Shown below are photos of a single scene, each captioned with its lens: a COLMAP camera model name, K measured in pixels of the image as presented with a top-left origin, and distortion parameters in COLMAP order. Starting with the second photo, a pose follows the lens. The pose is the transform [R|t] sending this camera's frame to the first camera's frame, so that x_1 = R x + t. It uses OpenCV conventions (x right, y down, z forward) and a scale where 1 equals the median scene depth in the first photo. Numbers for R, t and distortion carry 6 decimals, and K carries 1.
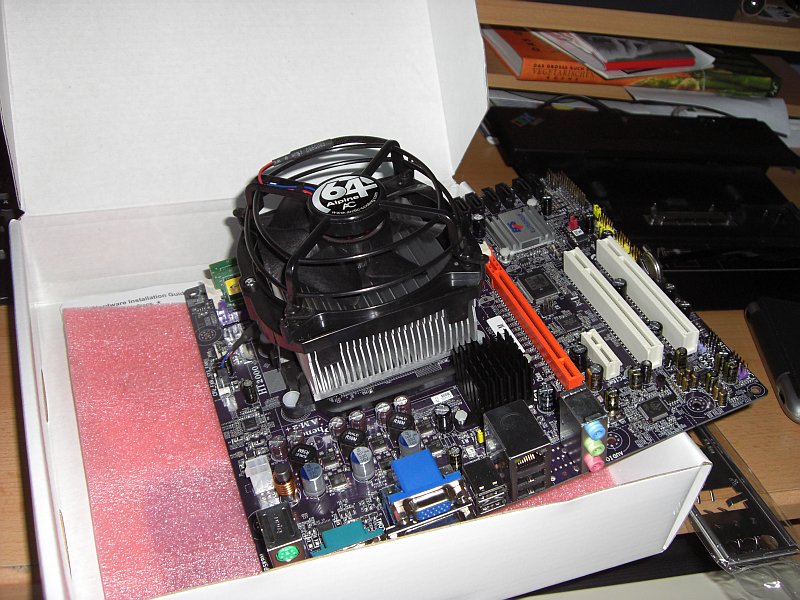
lens RADIAL K [[878.3, 0, 400.0], [0, 878.3, 300.0], [0, 0, 1]] dist [-0.196110, 0.226325]
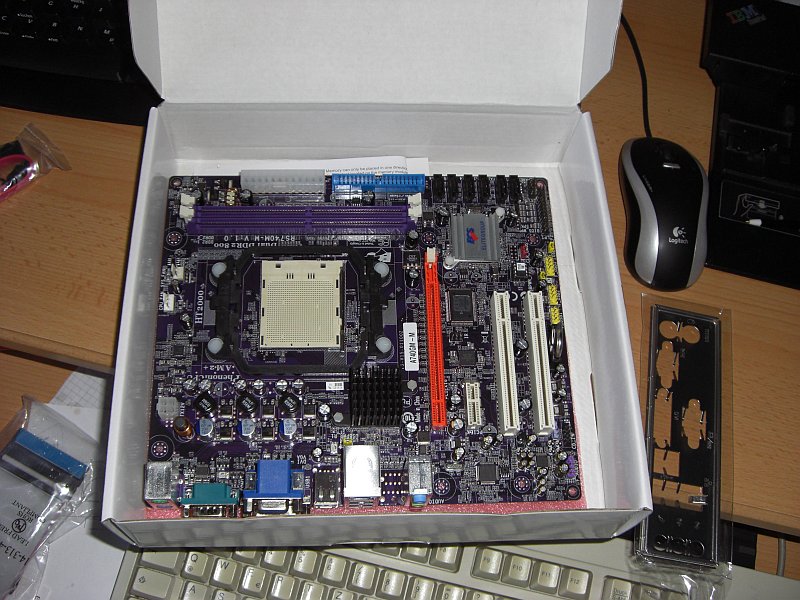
lens RADIAL K [[878.3, 0, 400.0], [0, 878.3, 300.0], [0, 0, 1]] dist [-0.196110, 0.226325]
pose [[0.933296, 0.356349, 0.044425, 0.032585], [-0.340512, 0.838875, 0.424665, -0.485975], [0.114062, -0.411465, 0.904260, -0.021030]]
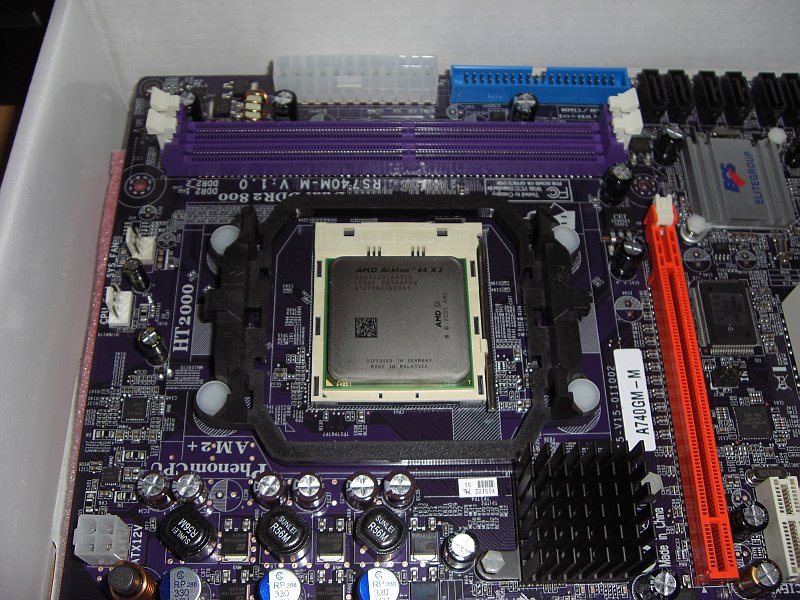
lens RADIAL K [[878.3, 0, 400.0], [0, 878.3, 300.0], [0, 0, 1]] dist [-0.196110, 0.226325]
pose [[0.935550, 0.352323, -0.024805, -0.022604], [-0.319026, 0.873093, 0.368687, -0.160486], [0.151554, -0.337011, 0.929223, 0.491476]]
